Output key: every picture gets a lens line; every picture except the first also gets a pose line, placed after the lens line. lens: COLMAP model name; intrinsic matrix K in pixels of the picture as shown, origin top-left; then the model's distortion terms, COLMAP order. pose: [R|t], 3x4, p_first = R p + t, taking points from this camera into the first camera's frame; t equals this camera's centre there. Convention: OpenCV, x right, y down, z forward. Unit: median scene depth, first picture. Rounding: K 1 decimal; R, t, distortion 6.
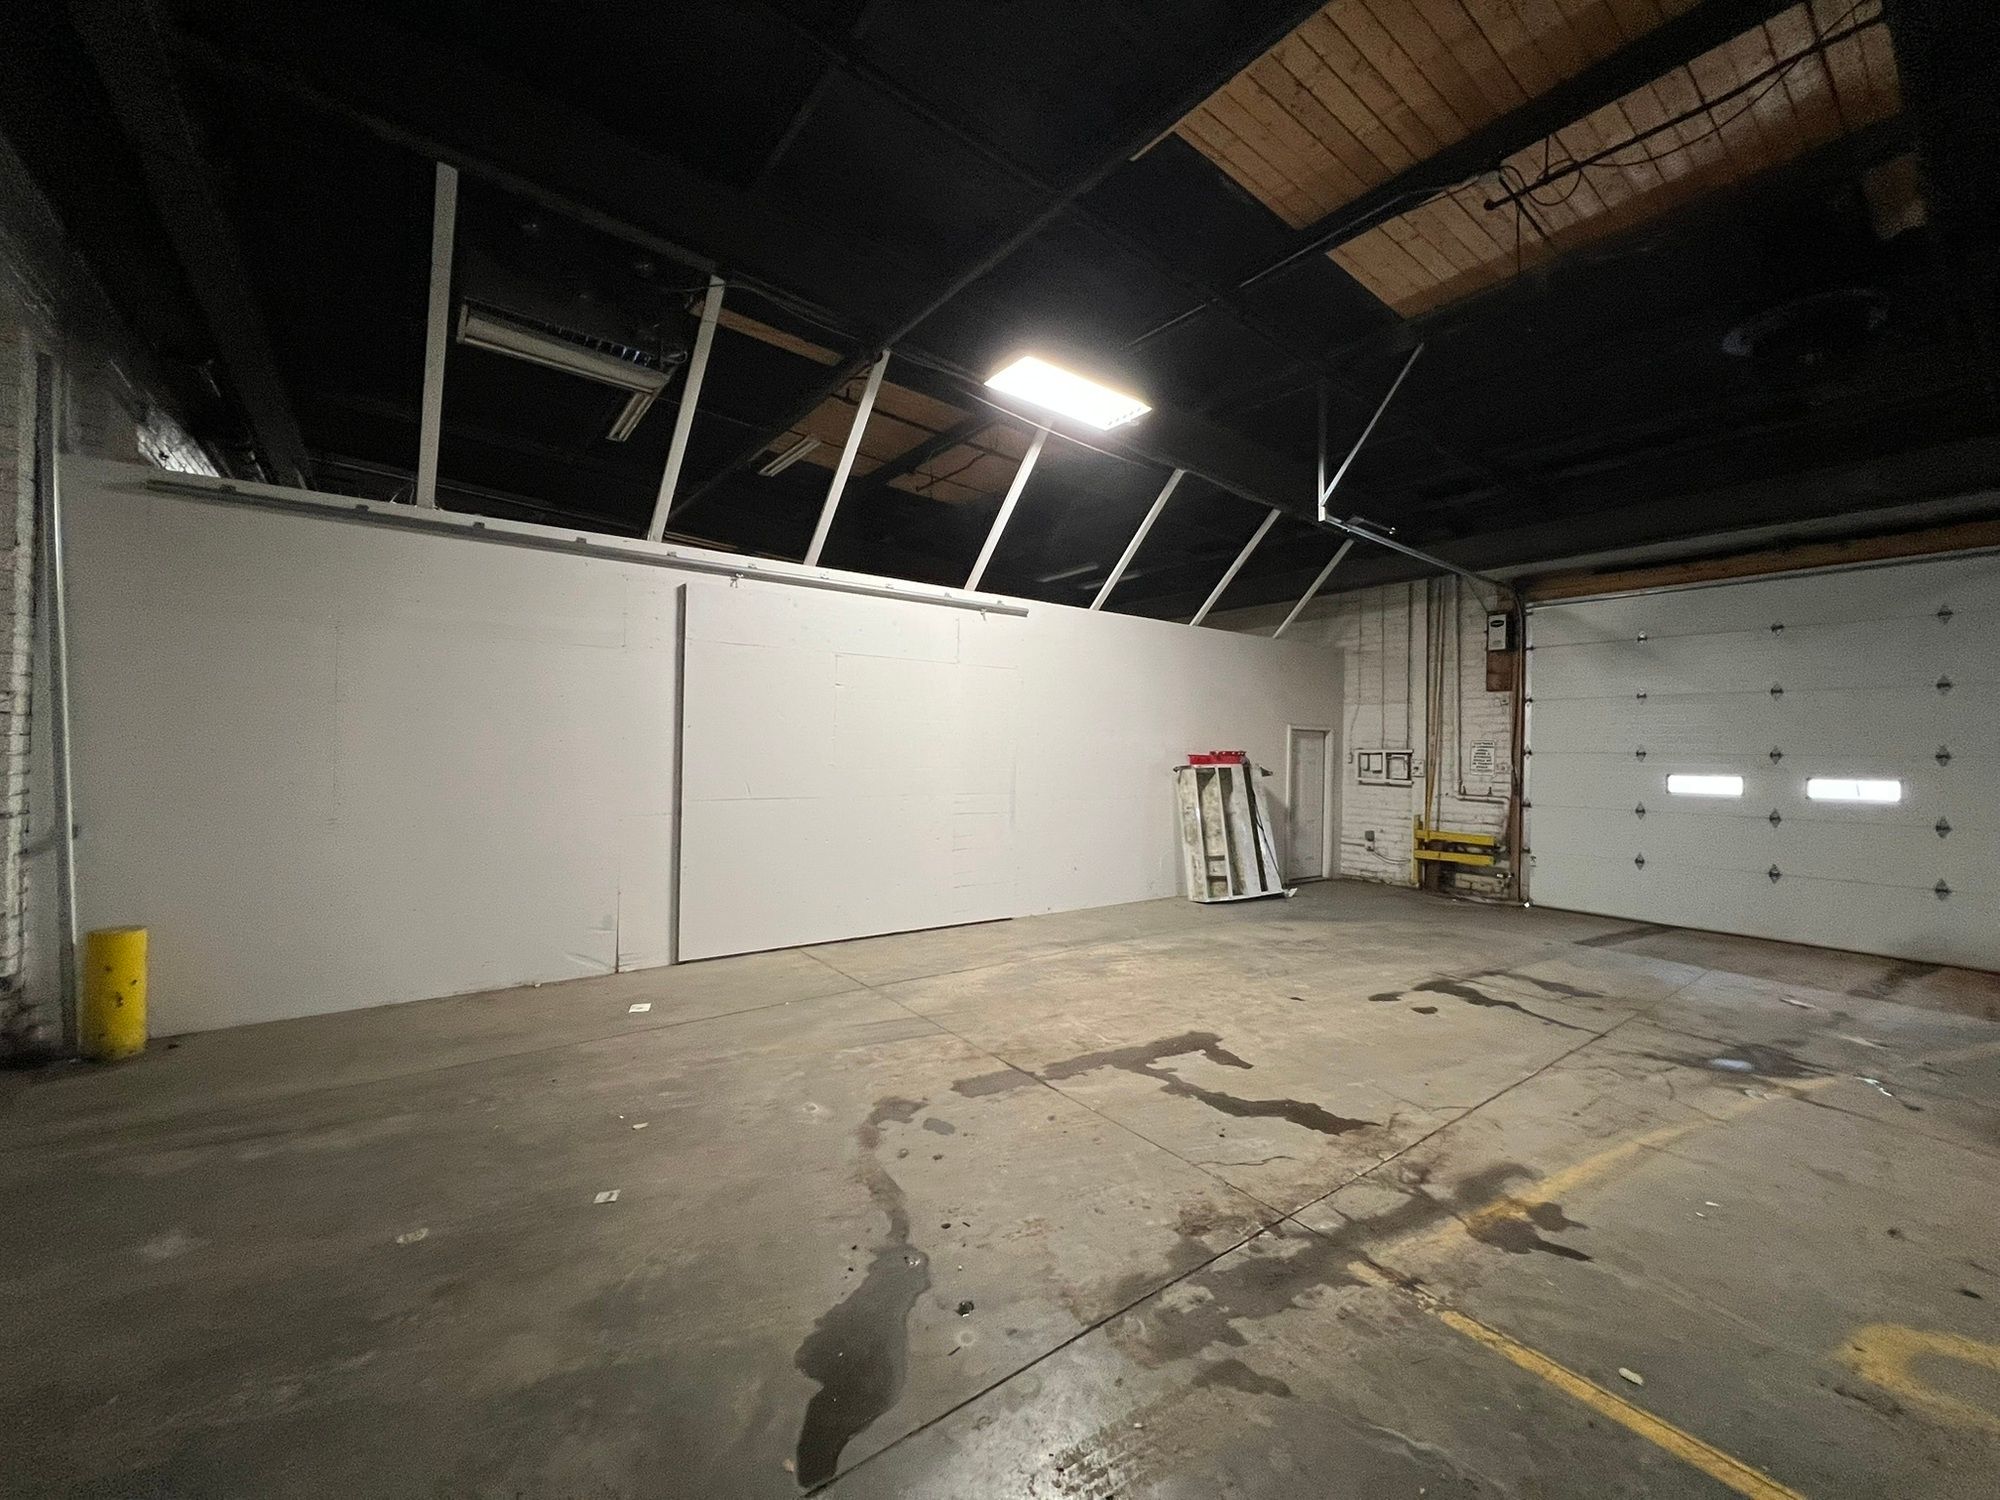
lens RADIAL K [[801.0, 0, 1000.0], [0, 801.0, 750.0], [0, 0, 1]] dist [0.022979, 0.000146]
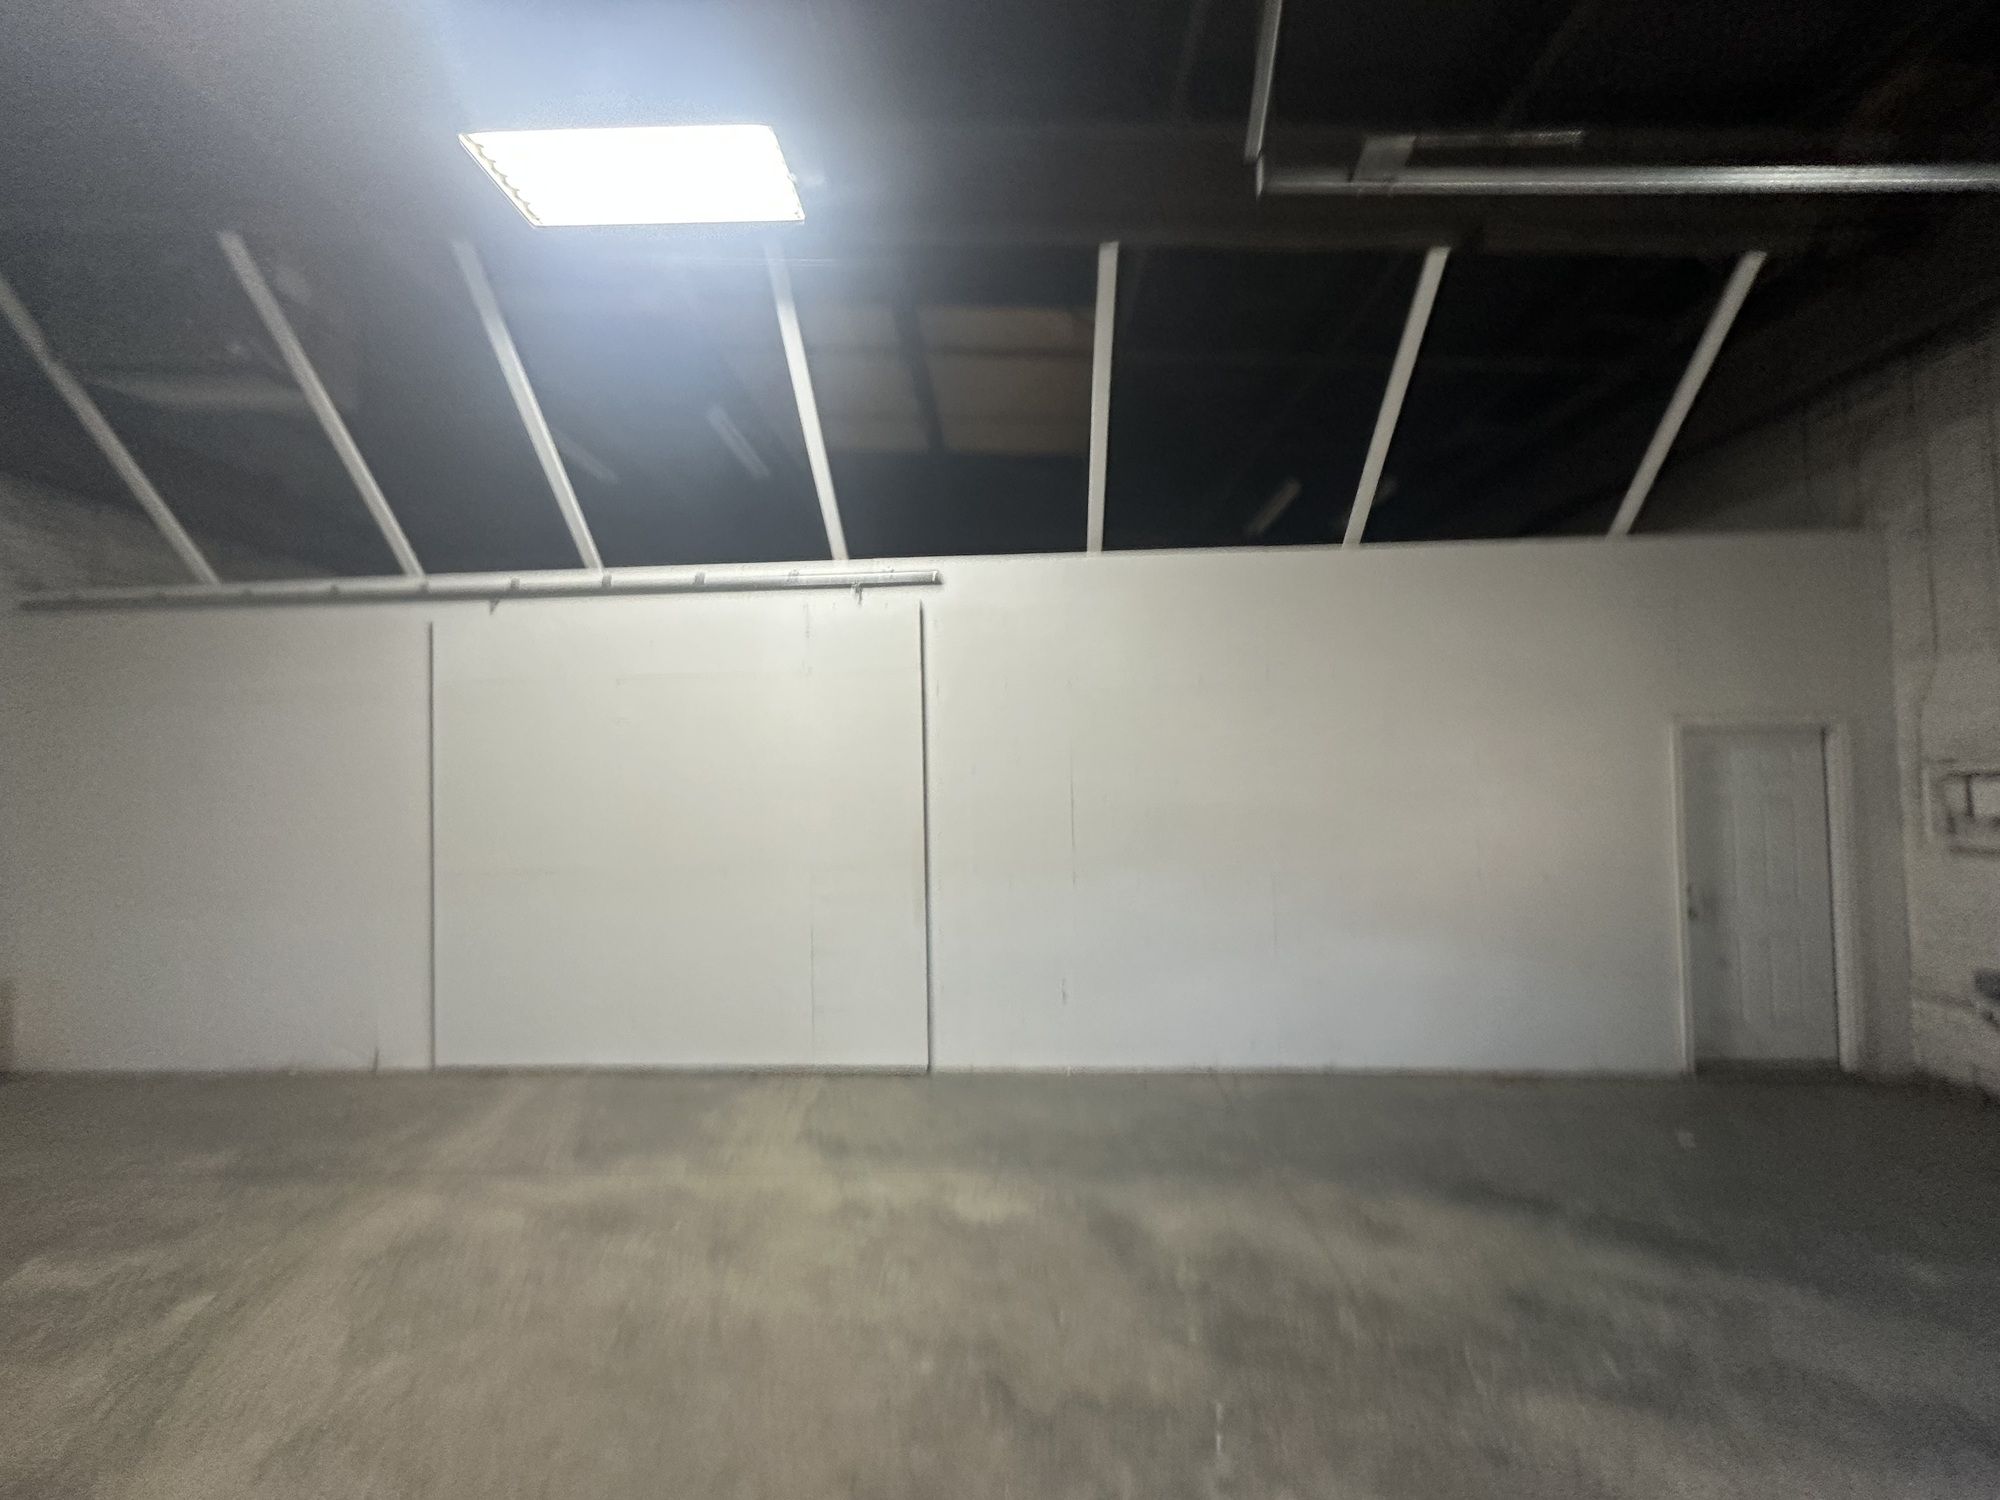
lens RADIAL K [[795.9, 0, 1000.0], [0, 795.9, 750.0], [0, 0, 1]] dist [-0.000788, 0.025362]
pose [[0.809326, -0.040028, -0.585994, 0.430843], [0.046643, 0.998904, -0.003813, -0.038801], [0.585505, -0.024247, 0.810306, 0.548932]]
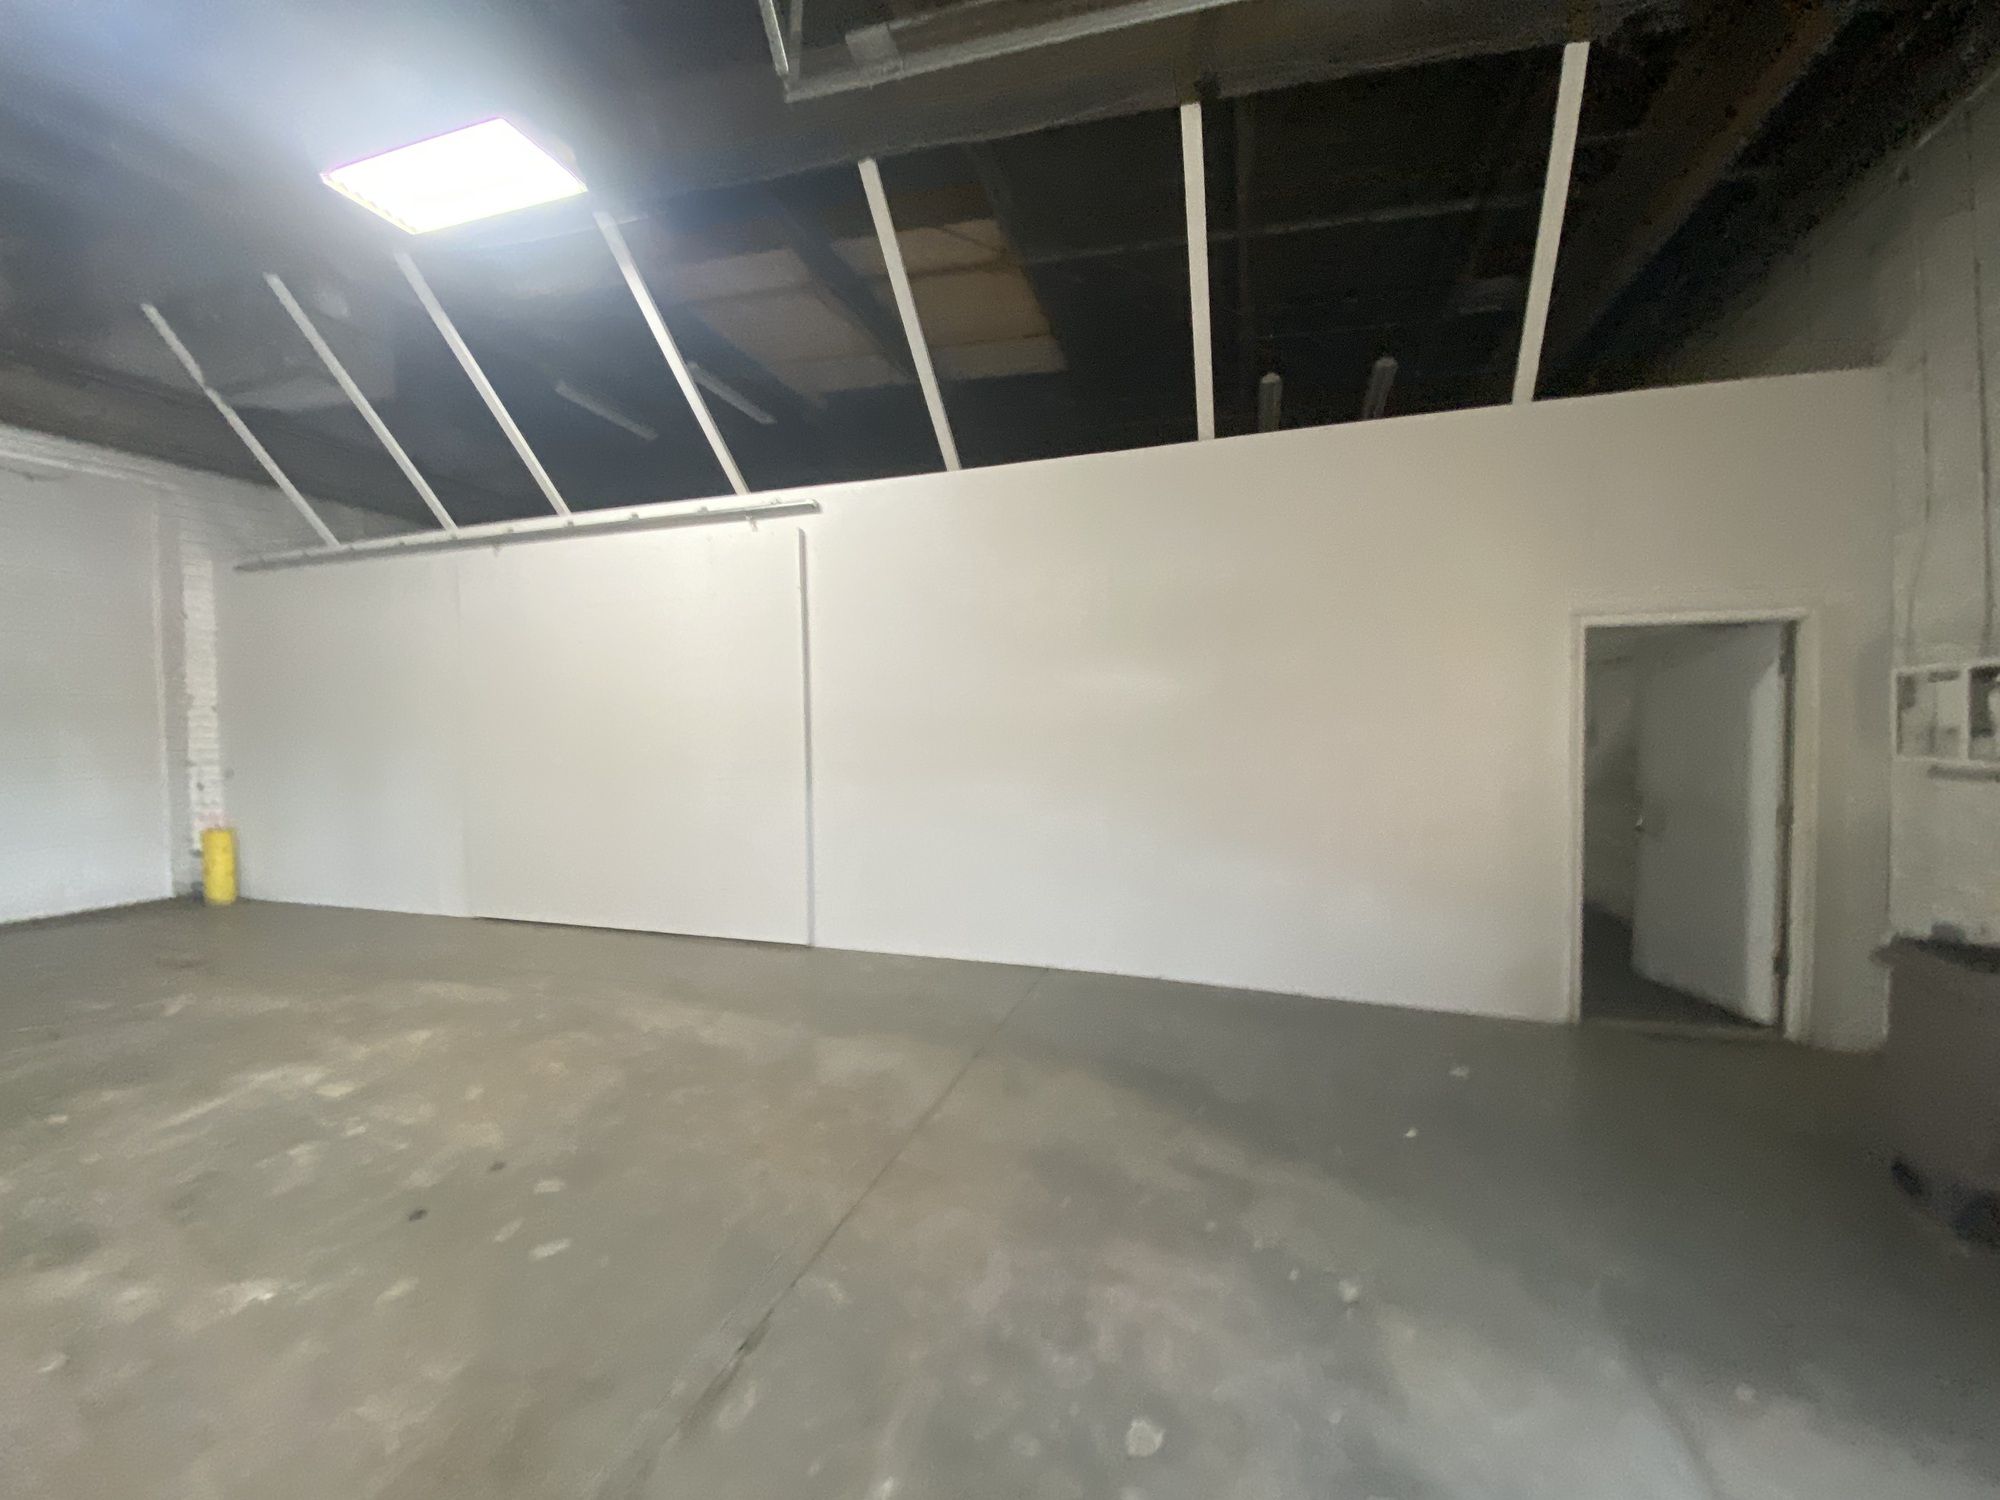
lens RADIAL K [[804.4, 0, 1000.0], [0, 804.4, 750.0], [0, 0, 1]] dist [0.019968, -0.000174]
pose [[0.619935, 0.041669, -0.783546, 0.669718], [0.058361, 0.993374, 0.099002, -0.030533], [0.782480, -0.107103, 0.613396, 0.711542]]
